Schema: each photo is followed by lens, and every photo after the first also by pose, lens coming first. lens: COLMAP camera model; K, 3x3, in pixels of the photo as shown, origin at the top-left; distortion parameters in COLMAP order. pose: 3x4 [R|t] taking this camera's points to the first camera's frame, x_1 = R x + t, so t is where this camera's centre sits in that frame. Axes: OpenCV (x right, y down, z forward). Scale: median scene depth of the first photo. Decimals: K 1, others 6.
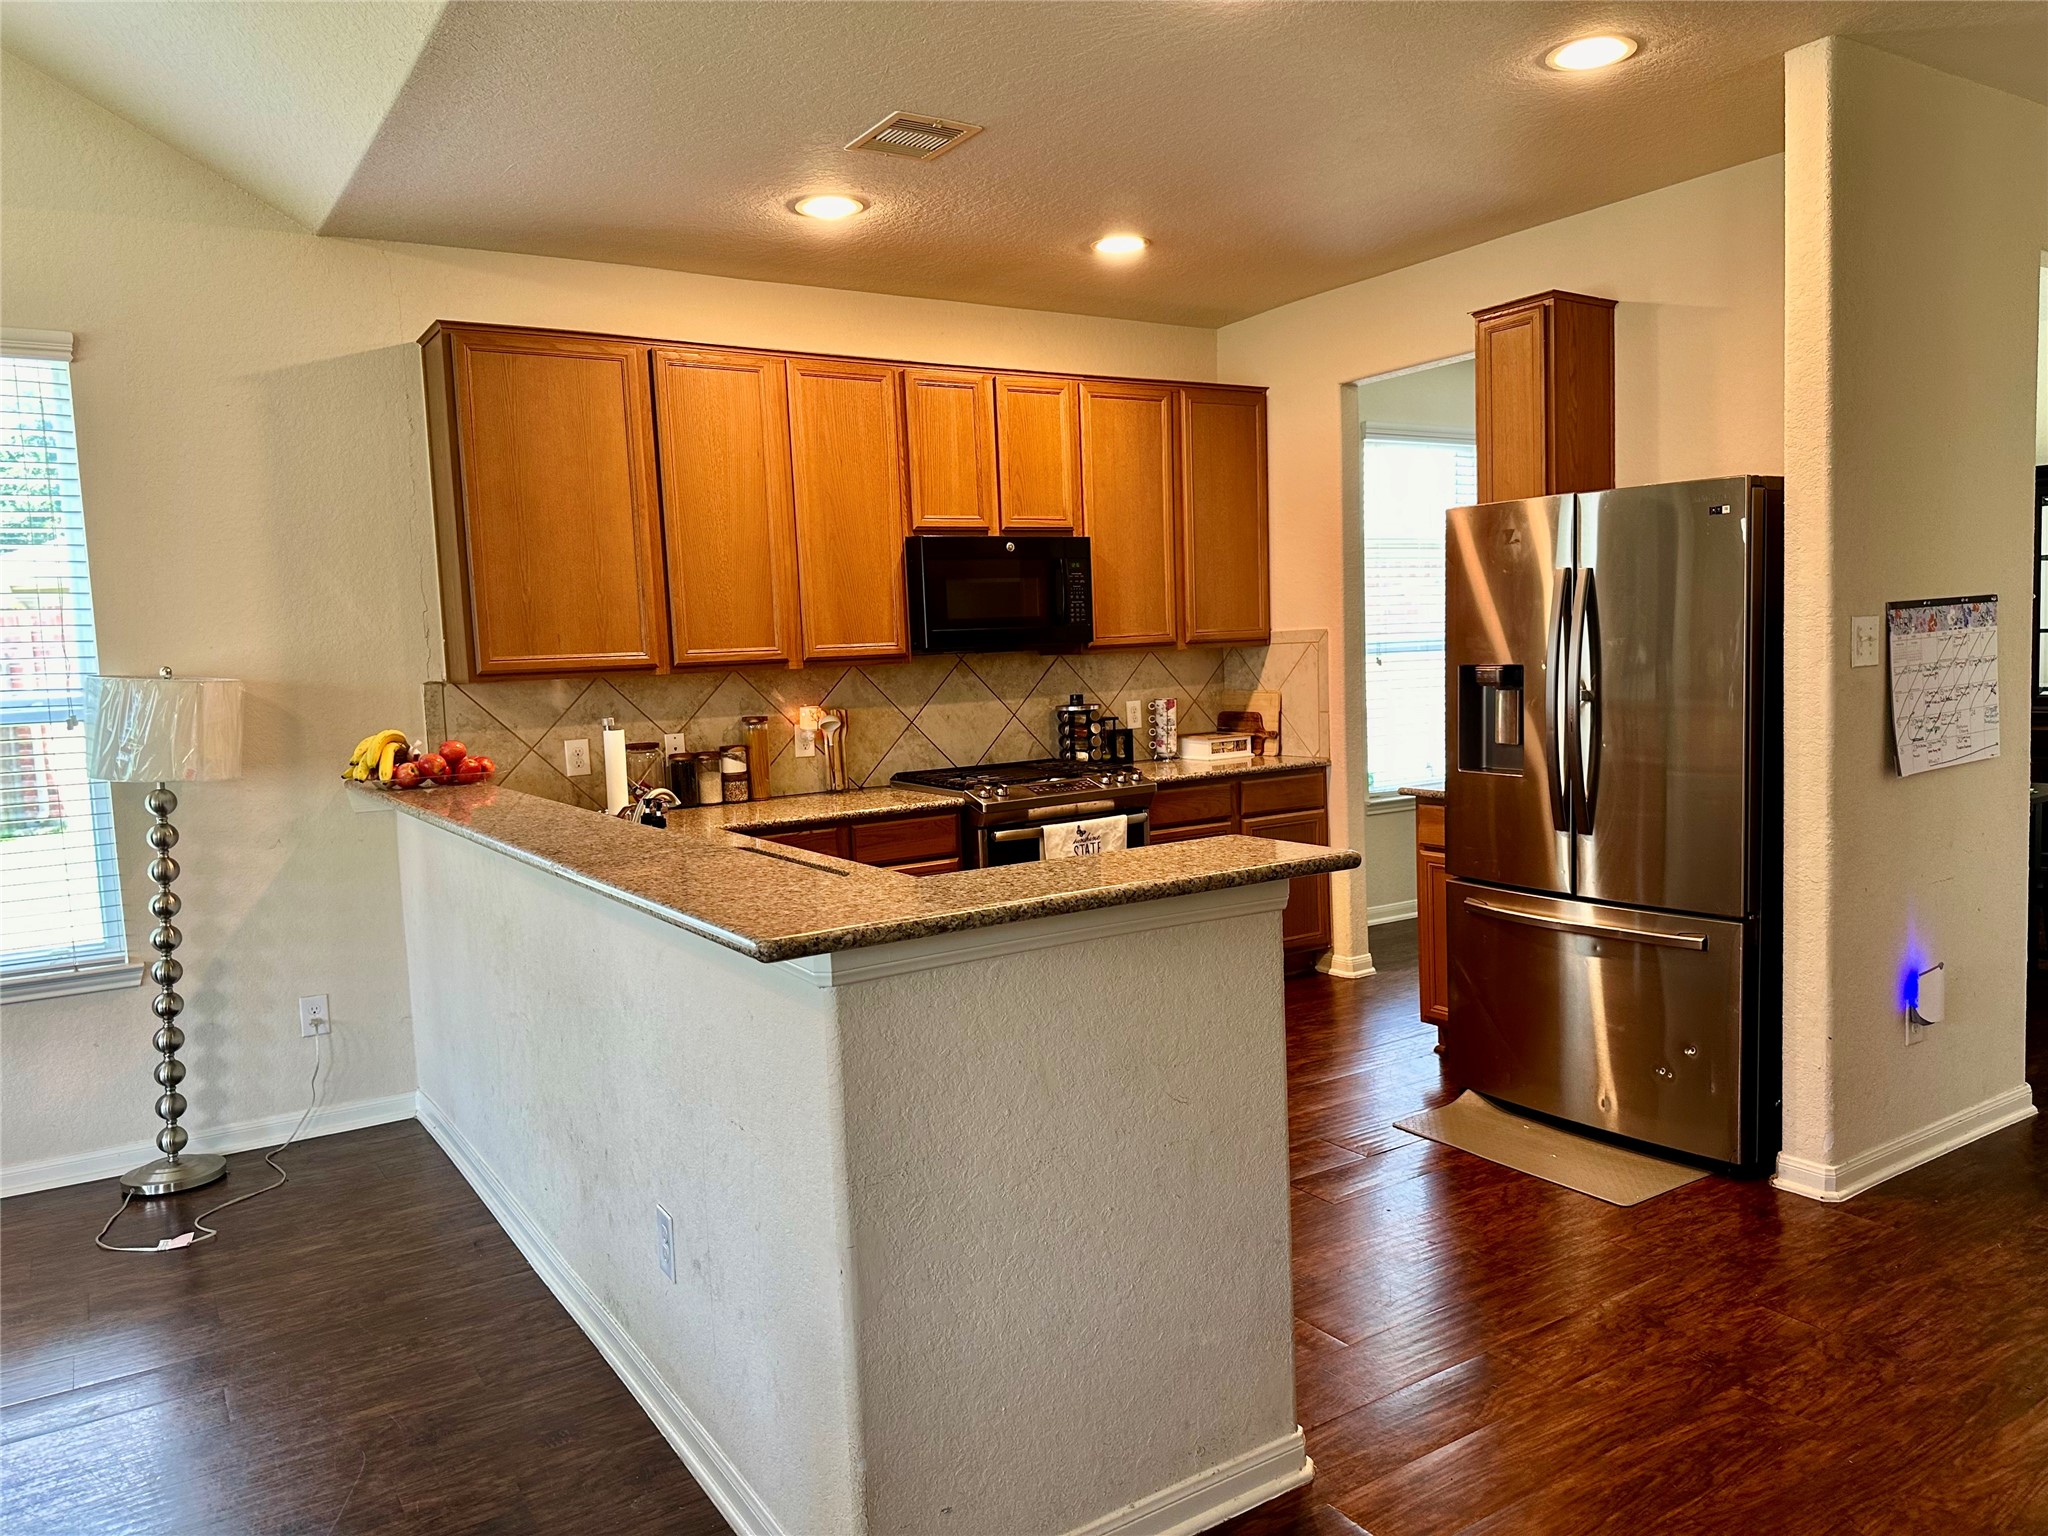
lens RADIAL K [[1456.5, 0, 1020.9], [0, 1456.5, 767.3], [0, 0, 1]] dist [0.025461, -0.023396]
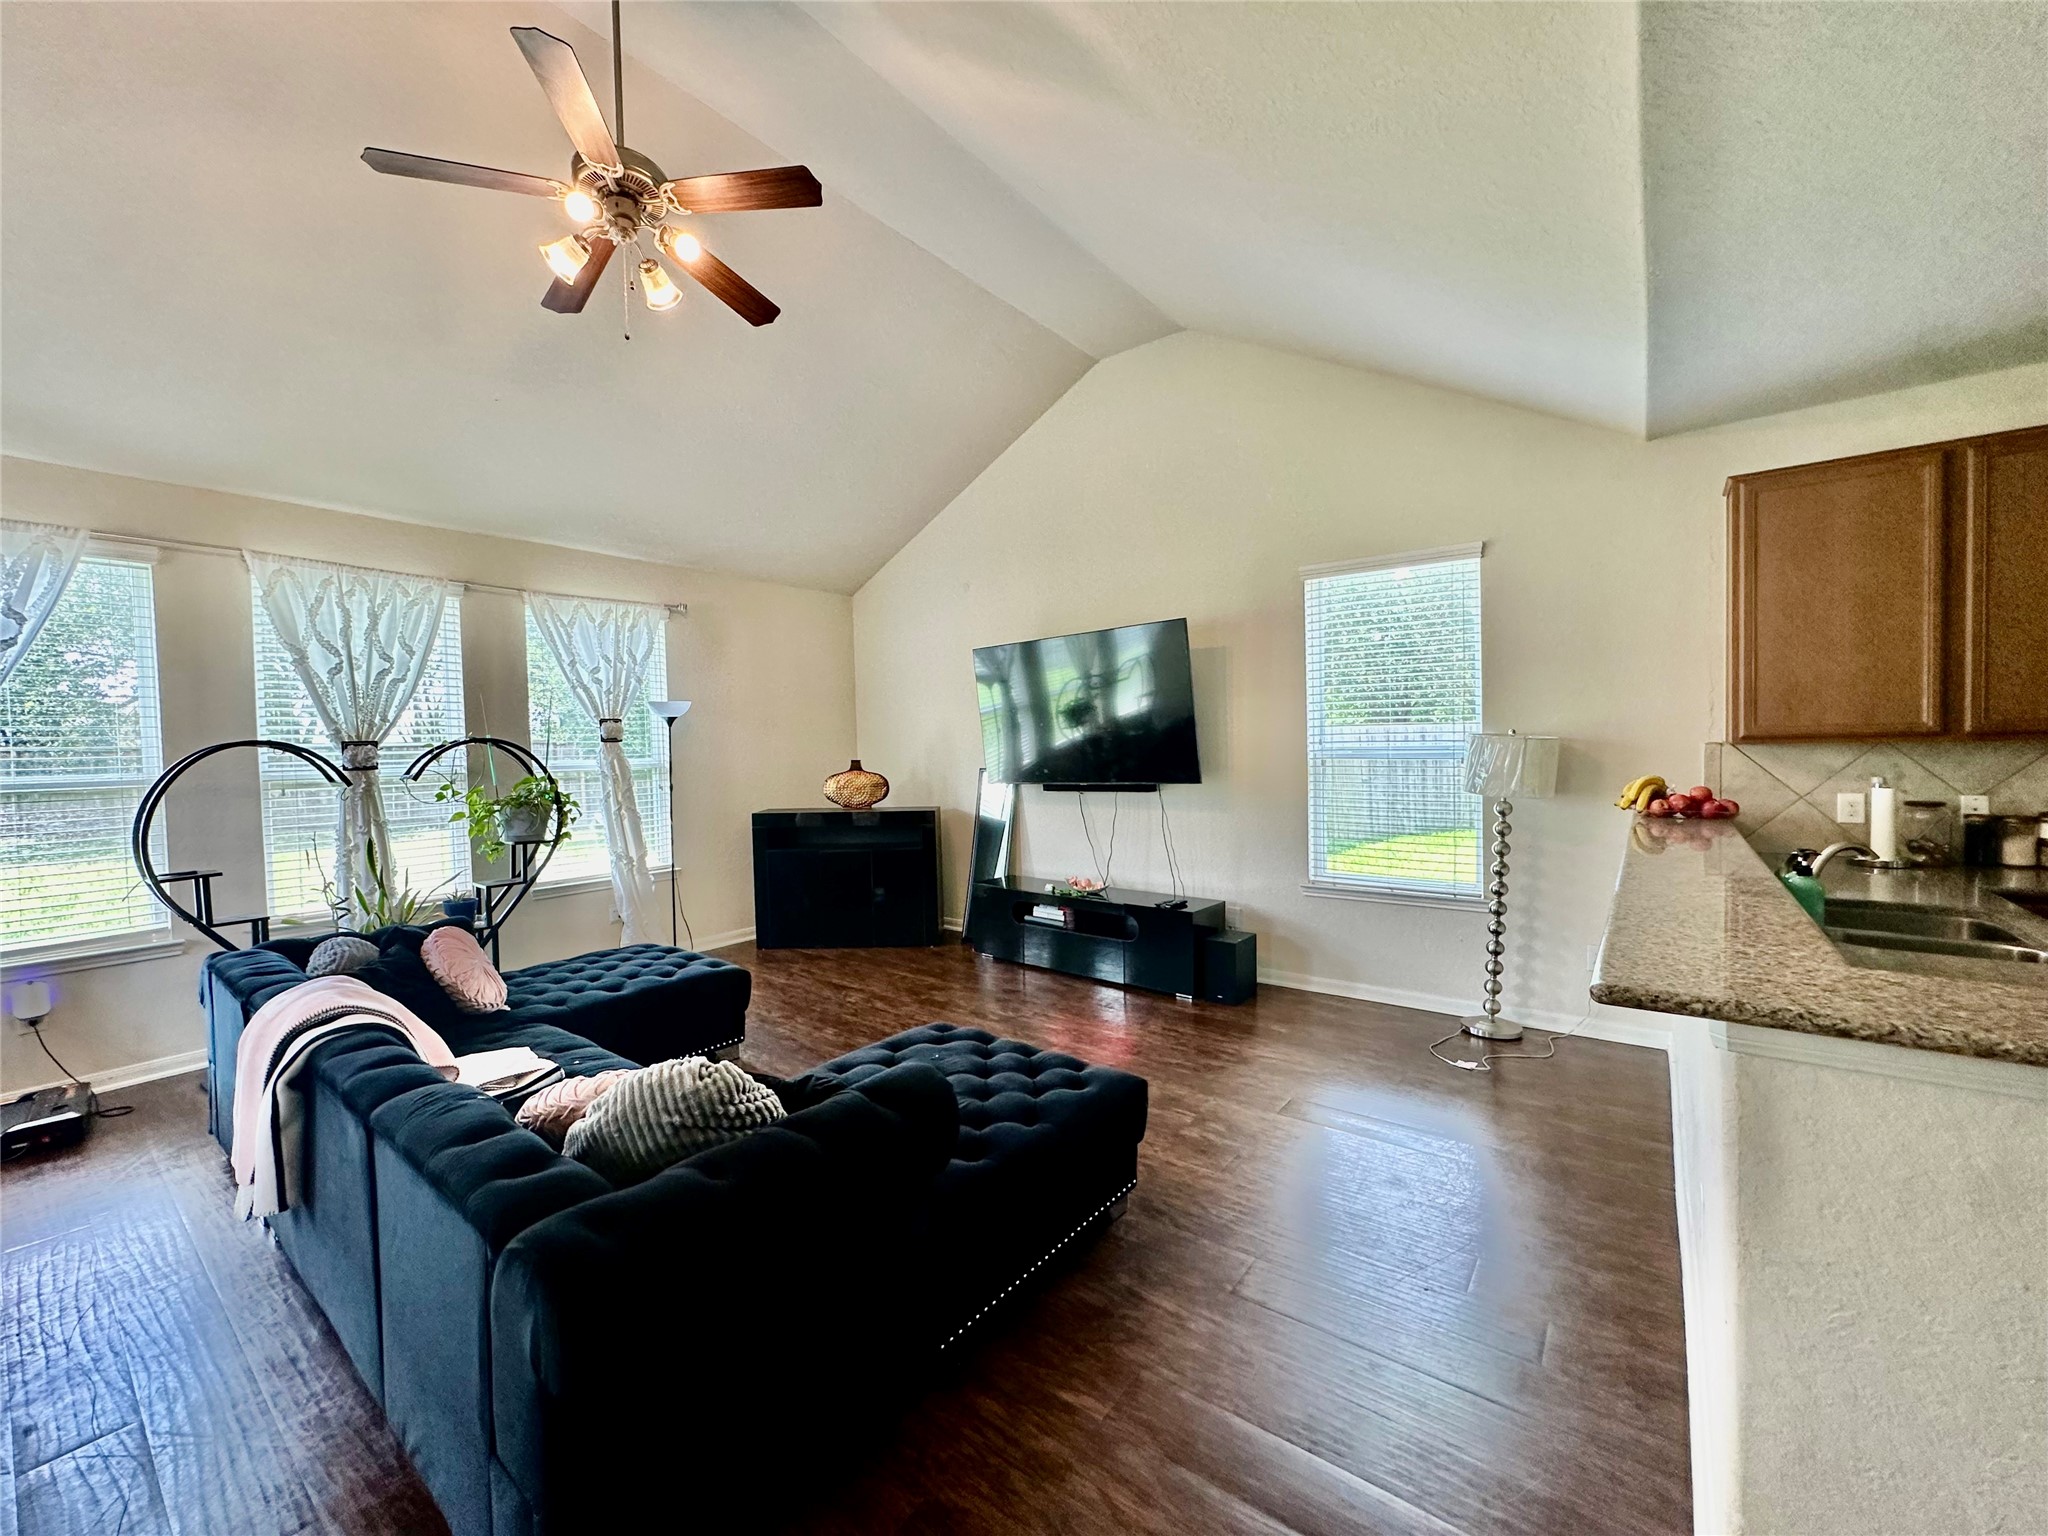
lens RADIAL K [[827.4, 0, 1033.3], [0, 827.4, 763.9], [0, 0, 1]] dist [0.001795, 0.002018]
pose [[0.349122, 0.055444, -0.935436, 0.116351], [-0.072256, 0.996869, 0.032118, -0.018897], [0.934287, 0.056377, 0.352035, 0.145306]]
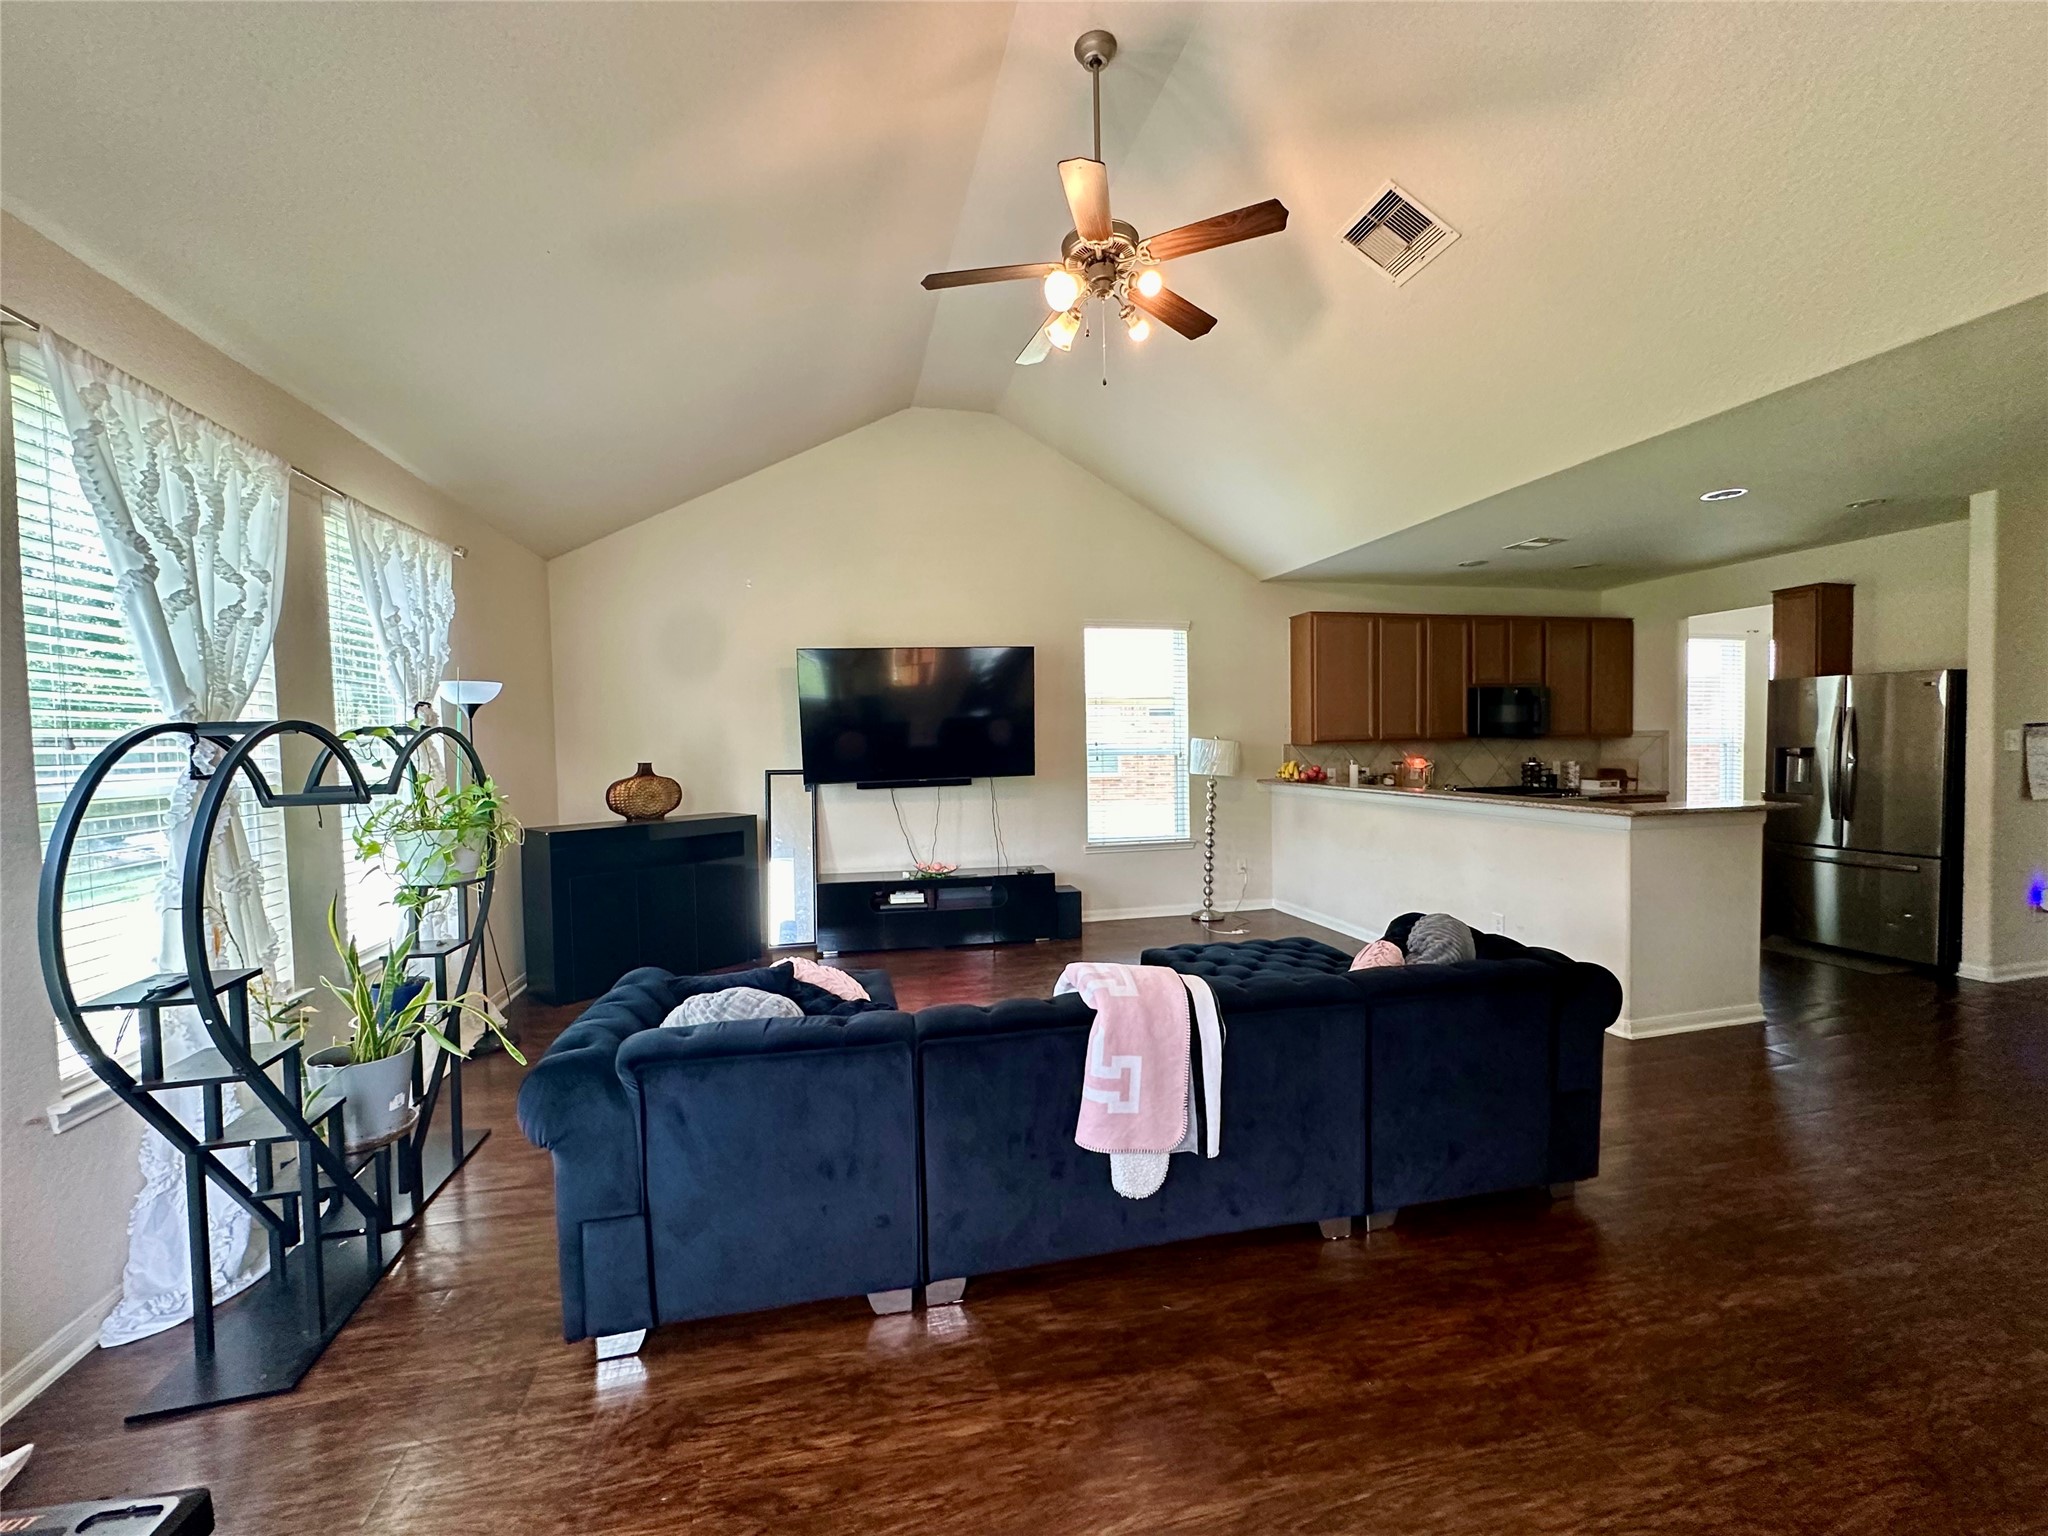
lens RADIAL K [[827.4, 0, 1029.5], [0, 827.4, 765.3], [0, 0, 1]] dist [0.001795, 0.002018]
pose [[0.949557, 0.033562, -0.311793, -0.410698], [-0.047495, 0.998179, -0.037199, 0.063478], [0.309976, 0.050132, 0.949422, -0.615902]]
